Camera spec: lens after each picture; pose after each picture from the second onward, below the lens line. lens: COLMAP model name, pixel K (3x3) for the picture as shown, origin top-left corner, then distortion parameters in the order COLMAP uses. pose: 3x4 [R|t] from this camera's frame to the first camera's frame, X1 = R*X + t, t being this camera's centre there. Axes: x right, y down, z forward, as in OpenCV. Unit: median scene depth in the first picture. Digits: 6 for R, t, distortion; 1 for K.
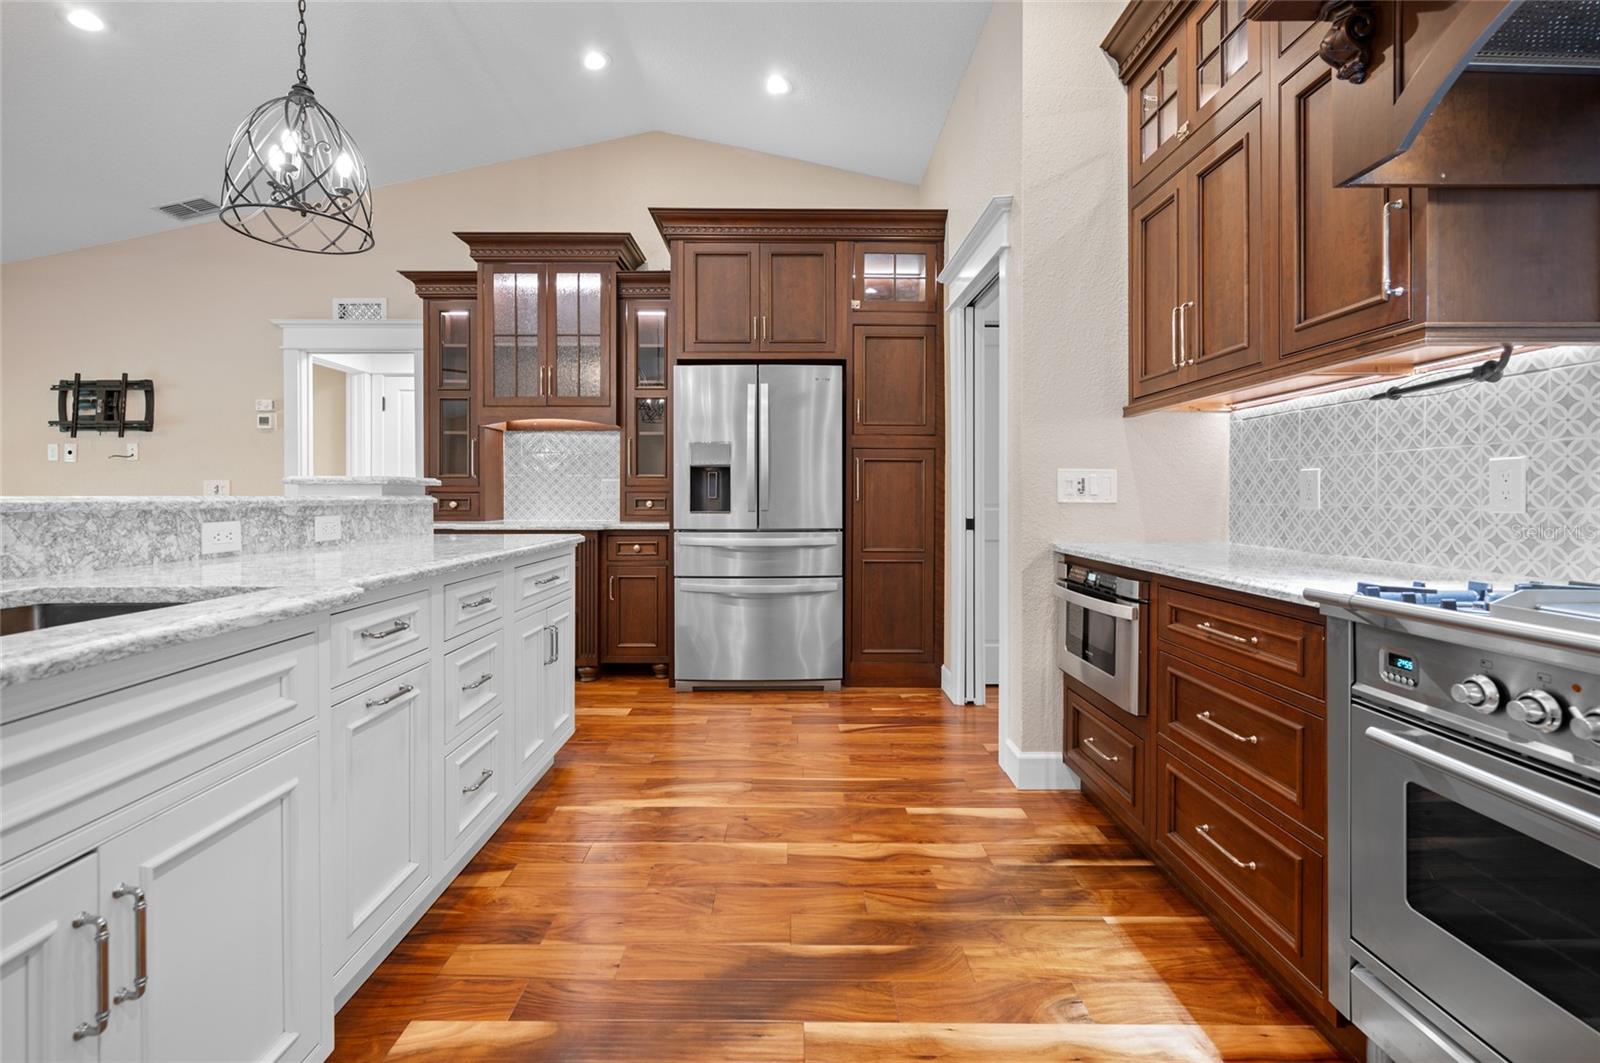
lens RADIAL K [[722.5, 0, 789.8], [0, 722.5, 501.4], [0, 0, 1]] dist [-0.000395, -0.000090]
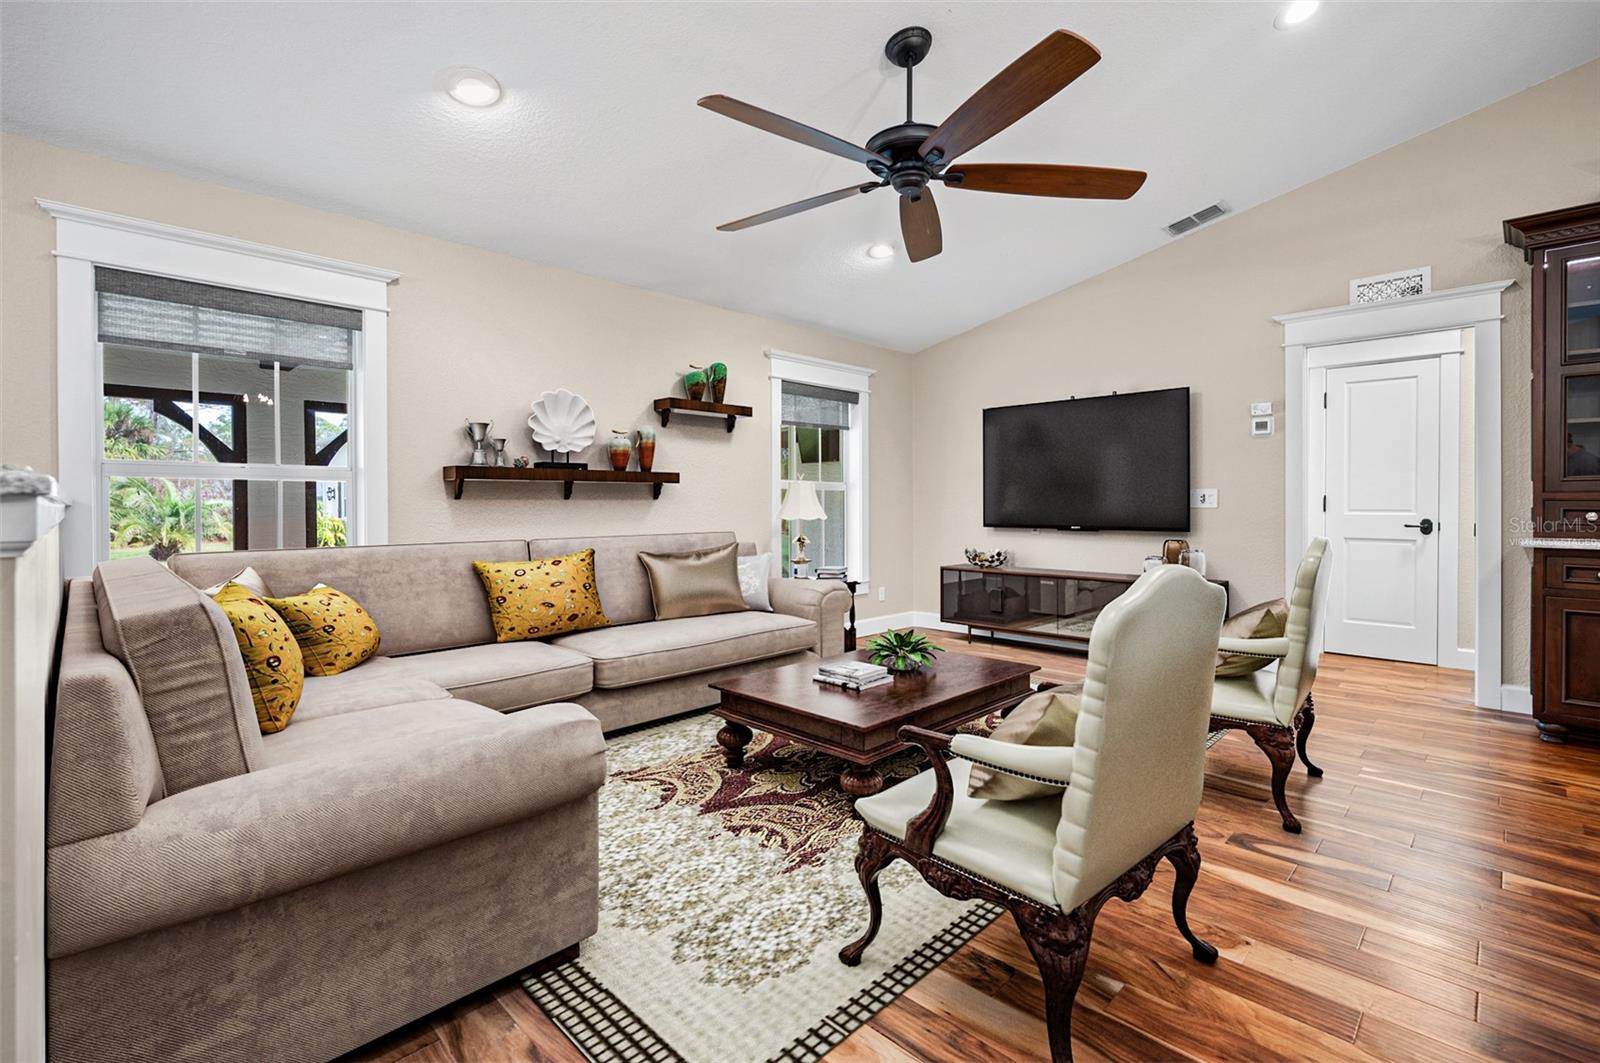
lens RADIAL K [[718.9, 0, 801.4], [0, 718.9, 509.4], [0, 0, 1]] dist [-0.007875, -0.000293]
pose [[0.707323, 0.003244, -0.706883, -0.922241], [-0.003038, 0.999994, 0.001550, -0.002702], [0.706884, 0.001051, 0.707329, -0.167214]]
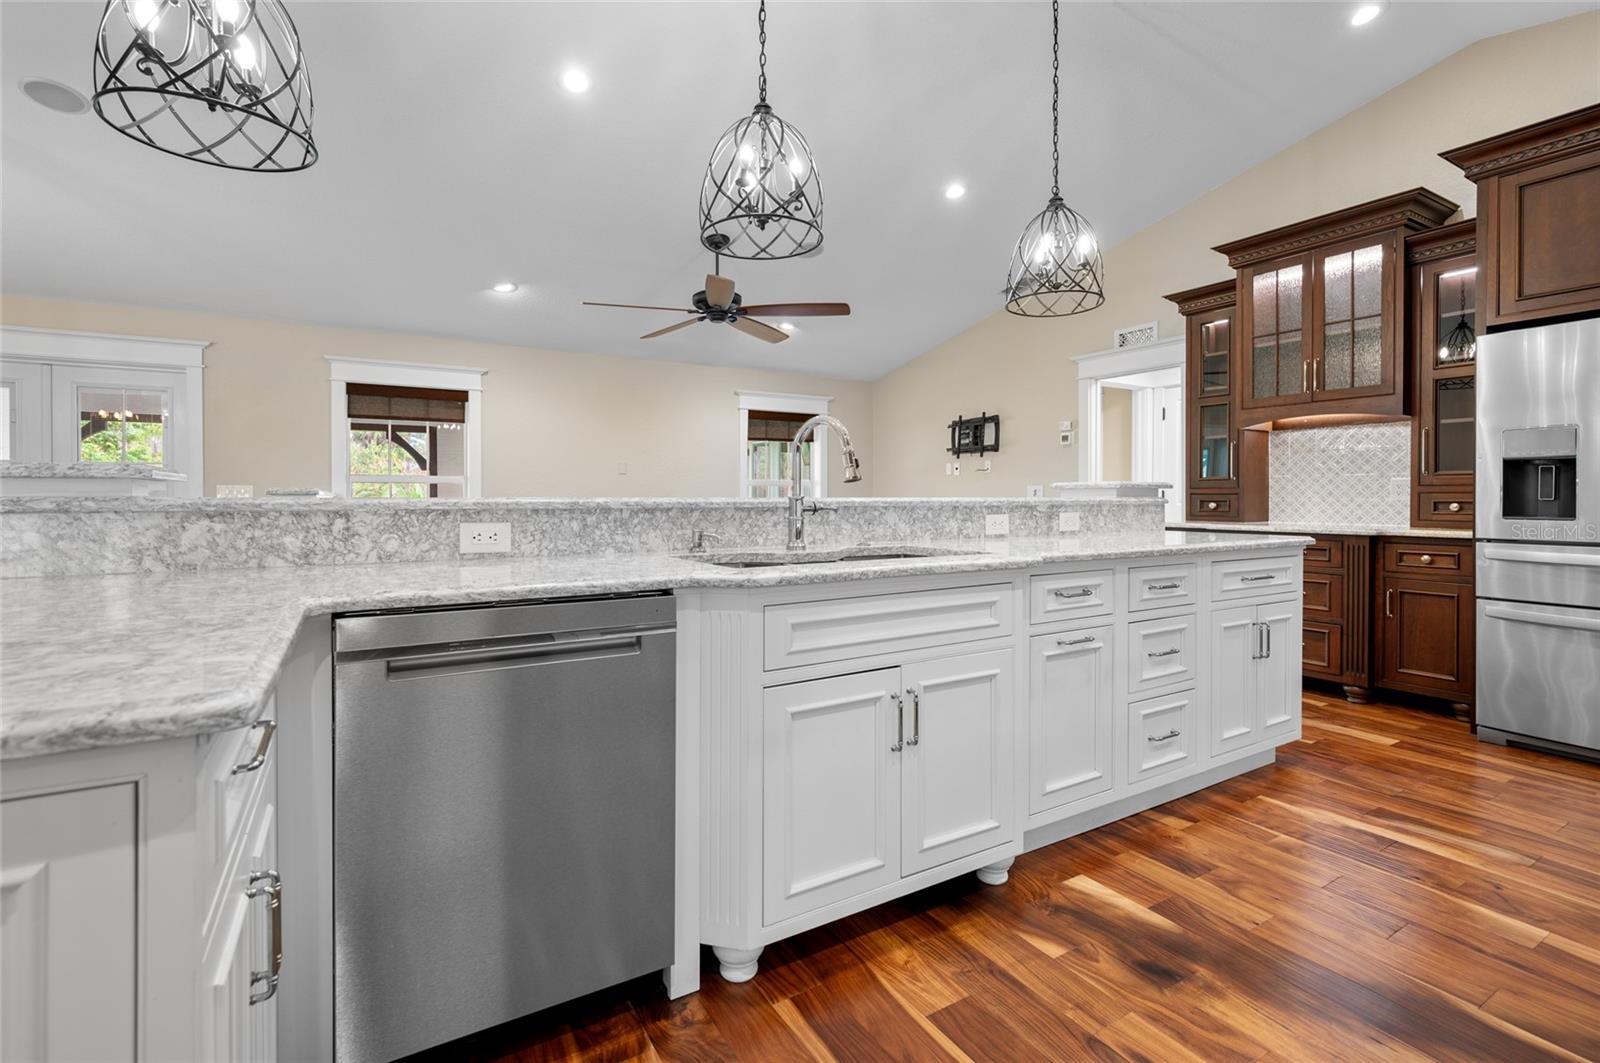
lens RADIAL K [[722.5, 0, 789.8], [0, 722.5, 501.4], [0, 0, 1]] dist [-0.000395, -0.000090]
pose [[0.508351, 0.003818, -0.861142, 0.224247], [-0.005639, 0.999983, 0.001105, 0.001058], [0.861132, 0.004294, 0.508364, -0.114049]]
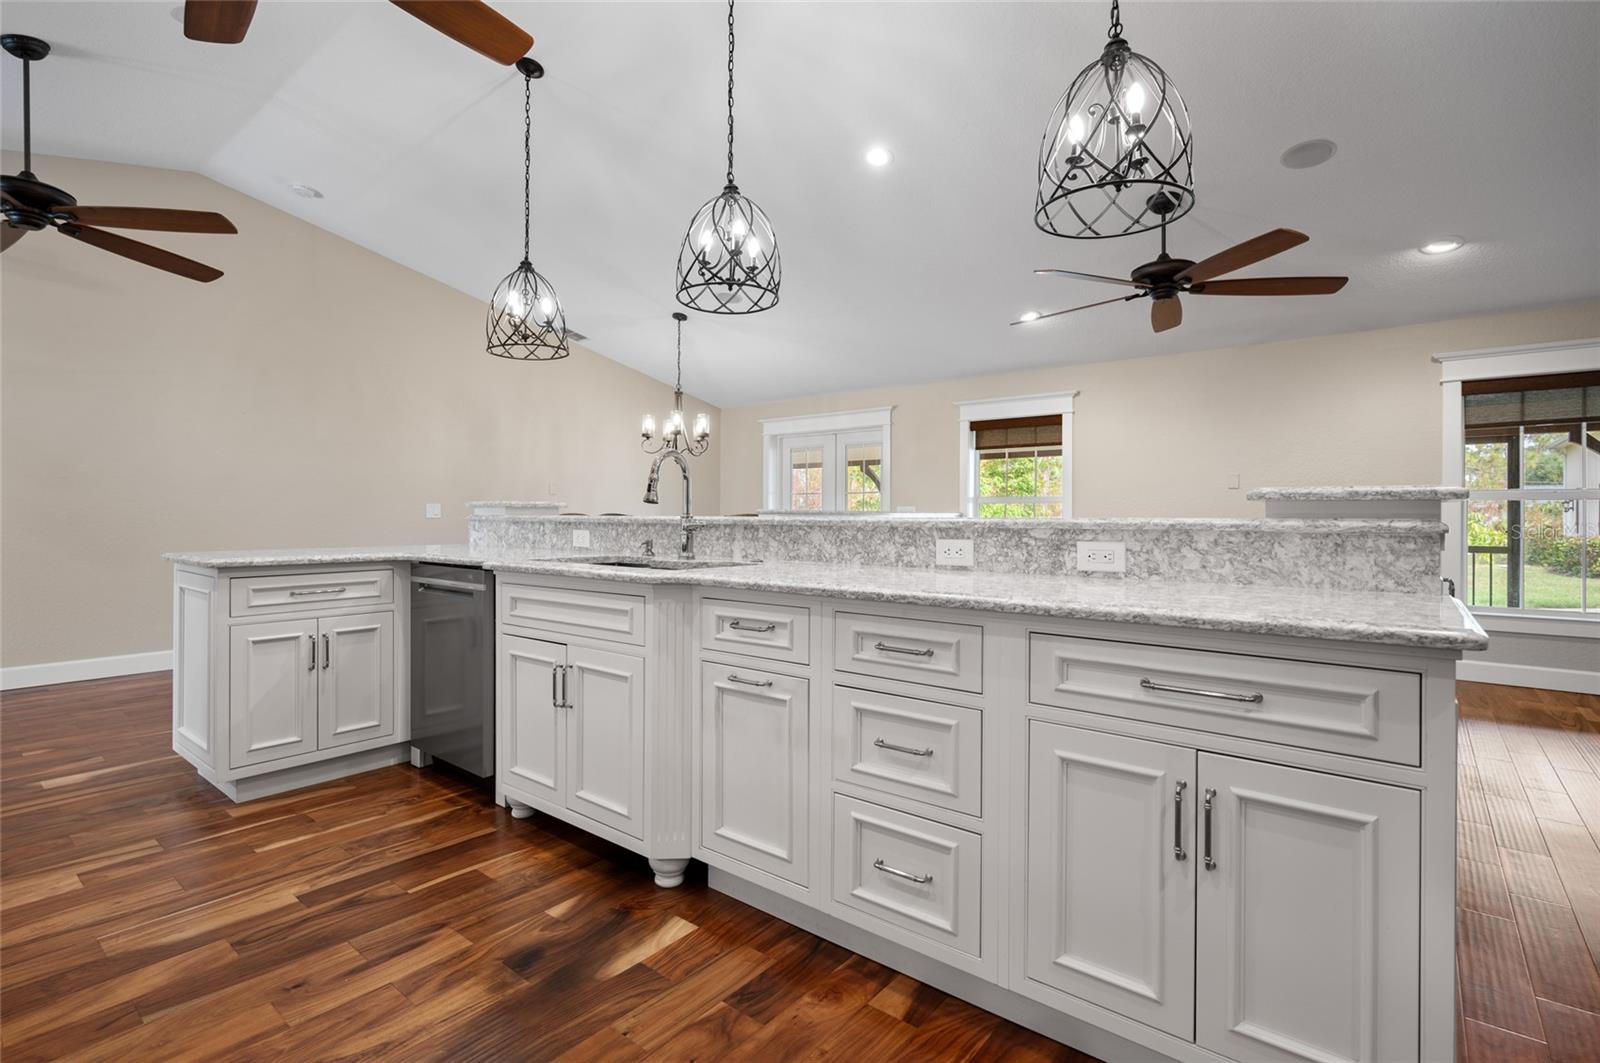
lens RADIAL K [[759.4, 0, 793.6], [0, 759.4, 513.7], [0, 0, 1]] dist [0.000611, -0.000104]
pose [[-0.631471, -0.004107, -0.775389, 0.241284], [-0.009499, 0.999952, 0.002439, -0.010039], [0.775341, 0.008905, -0.631480, 1.143801]]
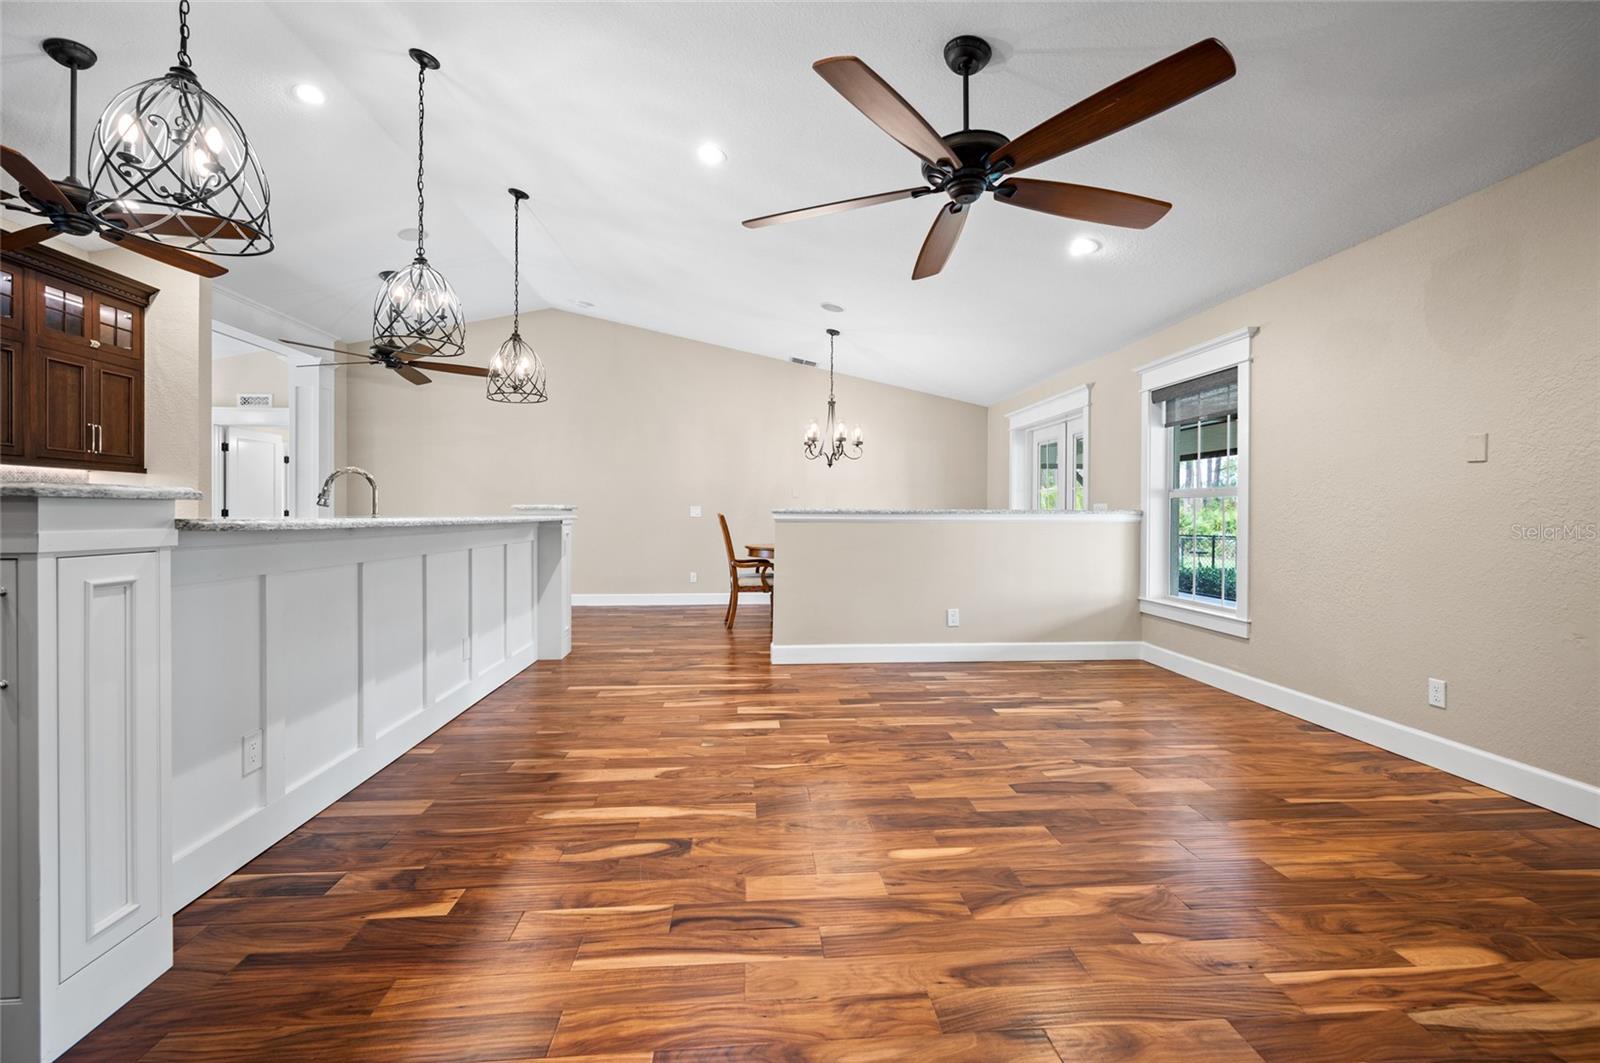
lens RADIAL K [[676.5, 0, 793.2], [0, 676.5, 515.5], [0, 0, 1]] dist [0.002060, 0.000174]
pose [[-0.997789, -0.001655, -0.066448, -1.247914], [-0.002315, 0.999949, 0.009864, -0.017257], [0.066428, 0.009996, -0.997741, 1.709483]]
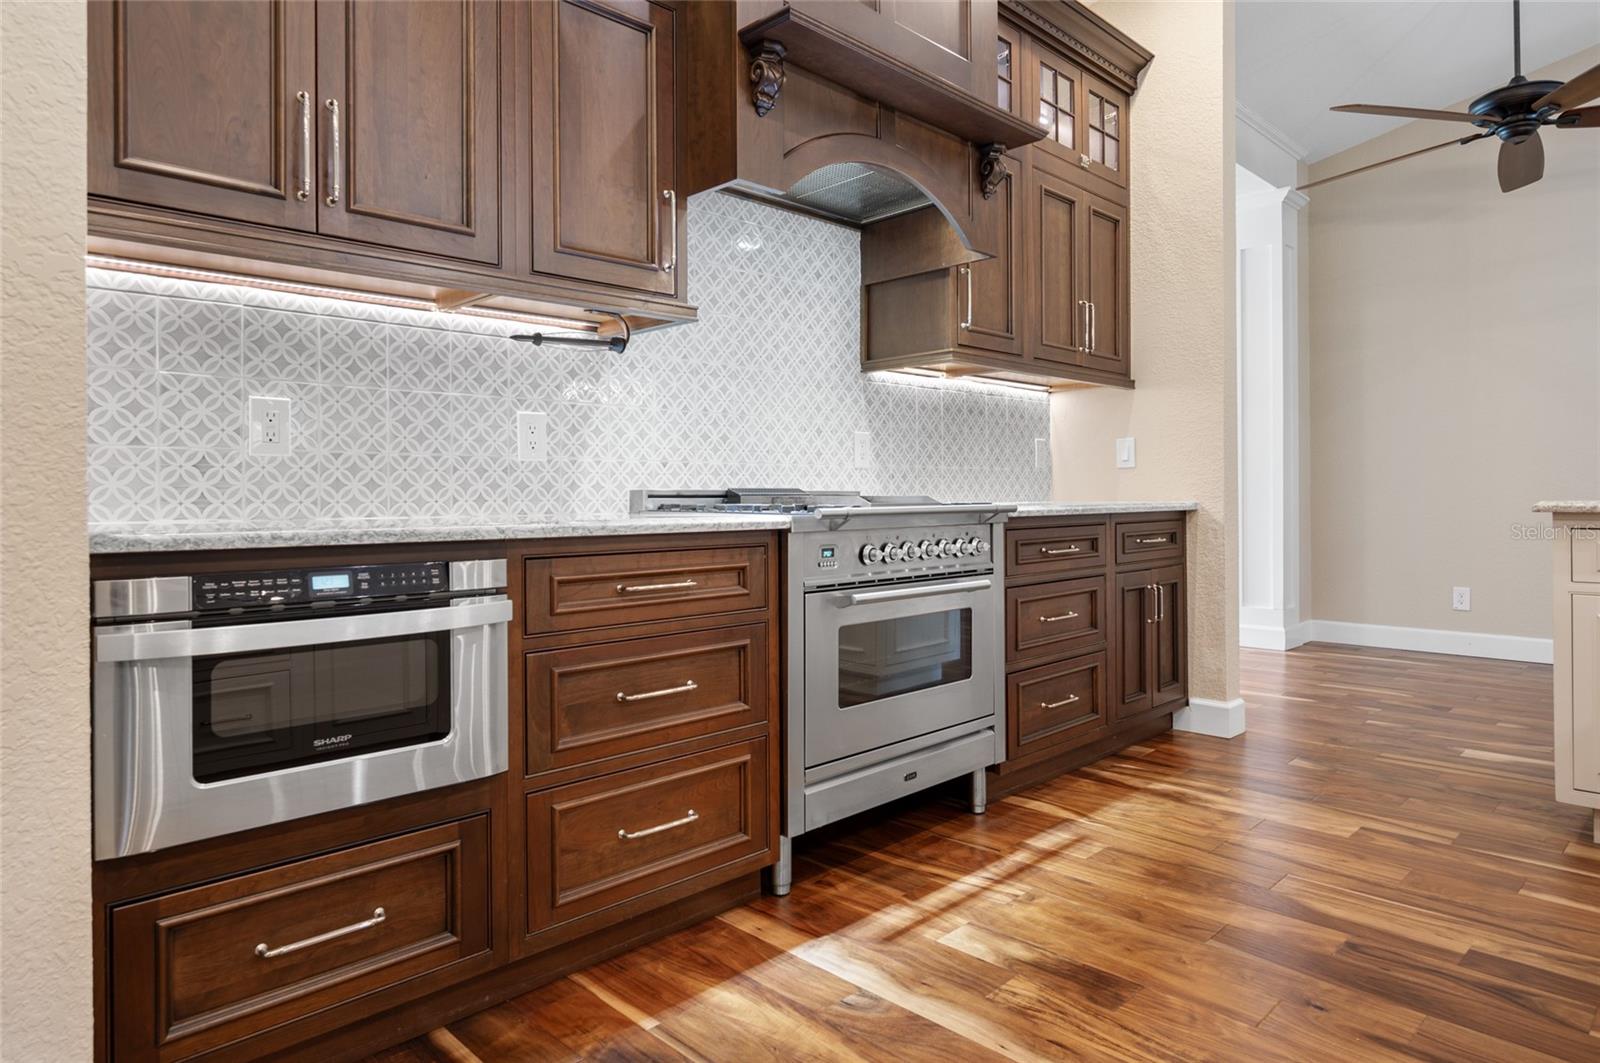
lens RADIAL K [[948.1, 0, 782.1], [0, 948.1, 496.3], [0, 0, 1]] dist [-0.001114, 0.001013]
pose [[-0.694967, 0.002359, 0.719038, -0.229102], [0.011296, 0.999907, 0.007637, 0.041526], [-0.718953, 0.013430, -0.694929, 1.119354]]
